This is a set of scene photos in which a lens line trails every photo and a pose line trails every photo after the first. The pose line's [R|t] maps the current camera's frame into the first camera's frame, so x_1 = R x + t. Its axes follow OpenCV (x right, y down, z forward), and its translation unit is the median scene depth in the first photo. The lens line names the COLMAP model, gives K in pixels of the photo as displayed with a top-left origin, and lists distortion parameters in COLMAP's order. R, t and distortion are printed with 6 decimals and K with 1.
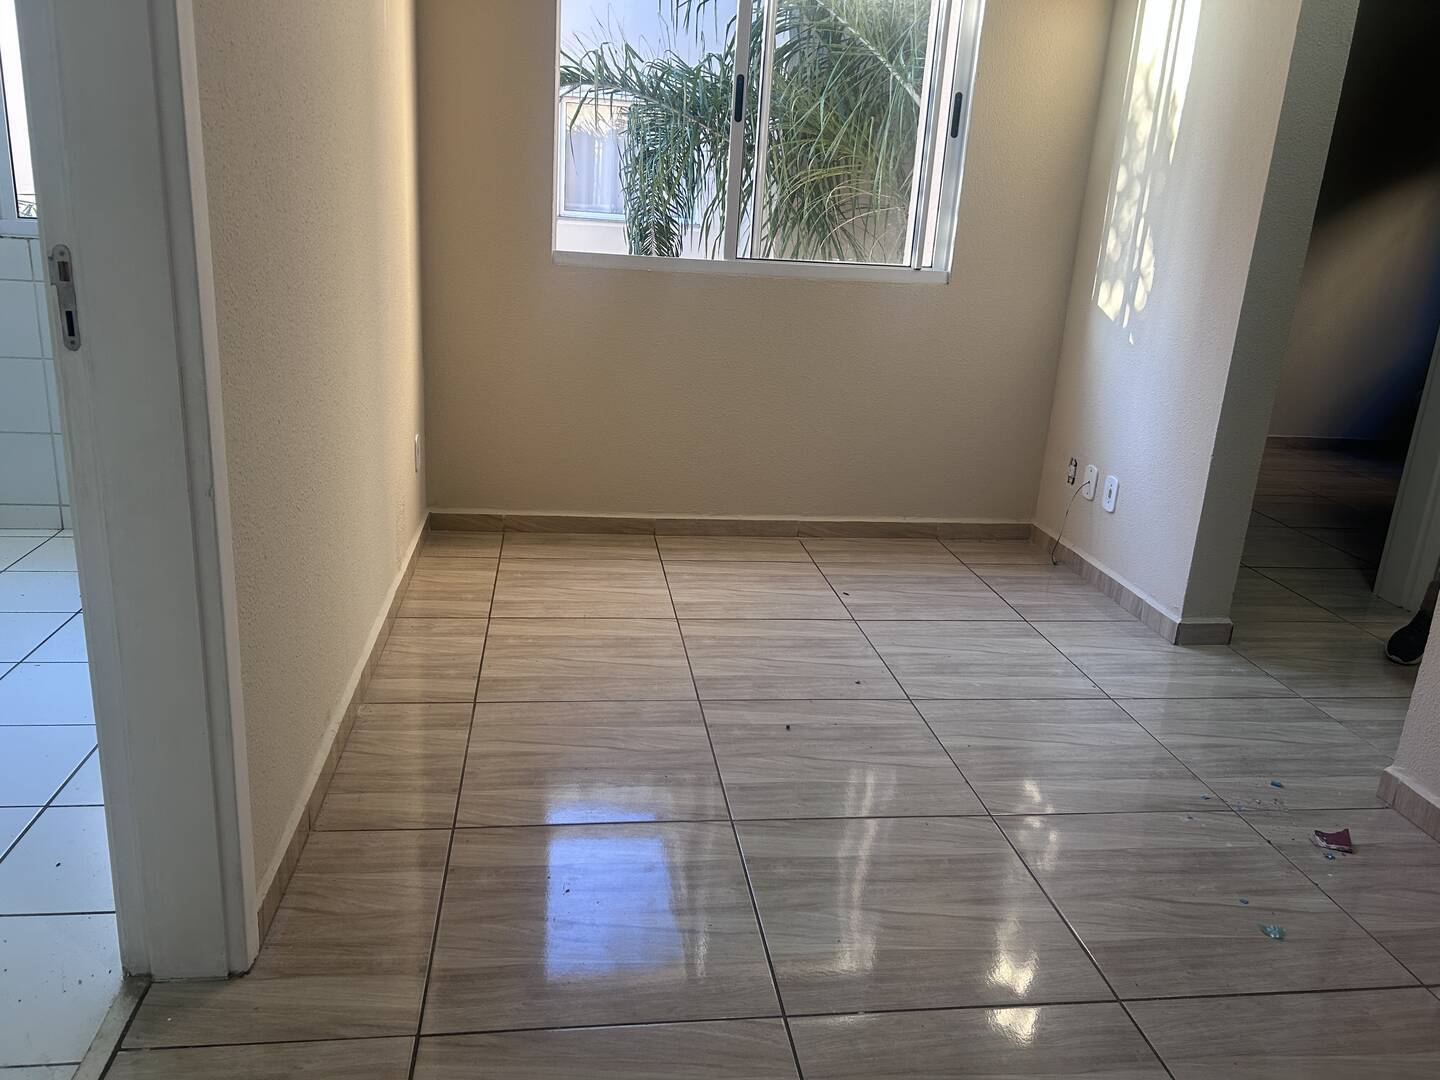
lens RADIAL K [[1081.7, 0, 714.0], [0, 1081.7, 534.5], [0, 0, 1]] dist [0.055444, -0.061711]
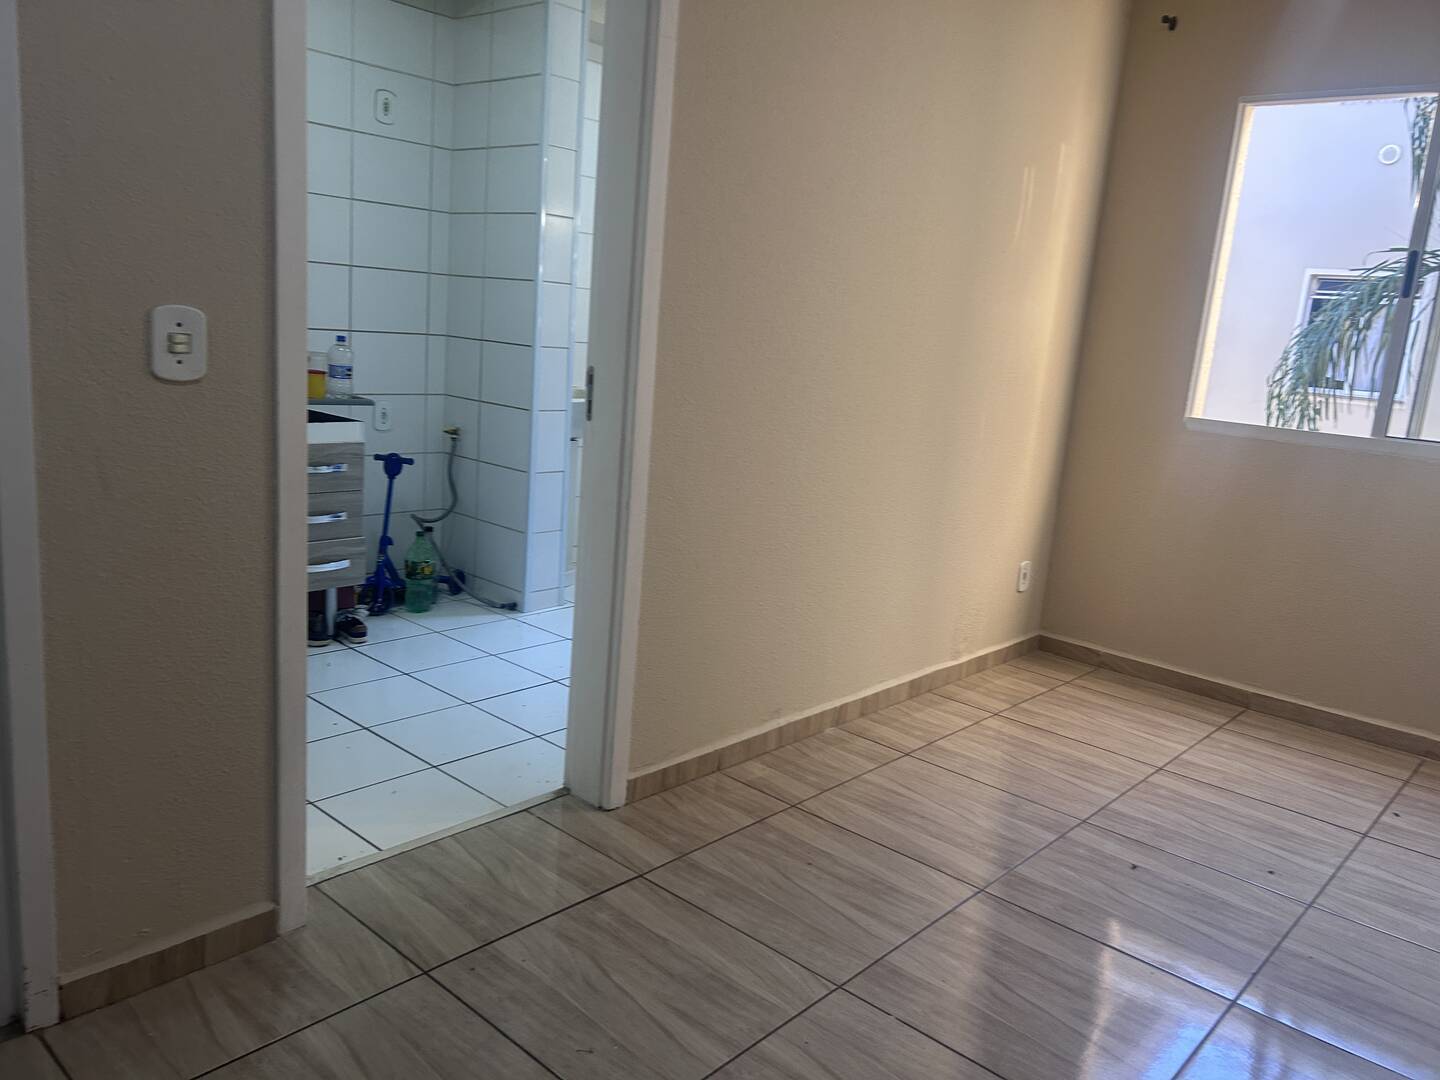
lens RADIAL K [[1081.7, 0, 731.4], [0, 1081.7, 539.2], [0, 0, 1]] dist [0.055444, -0.061711]
pose [[0.652124, 0.142831, -0.744536, 0.392484], [-0.259844, 0.964714, -0.042522, 0.017525], [0.712191, 0.221193, 0.666227, -0.009585]]
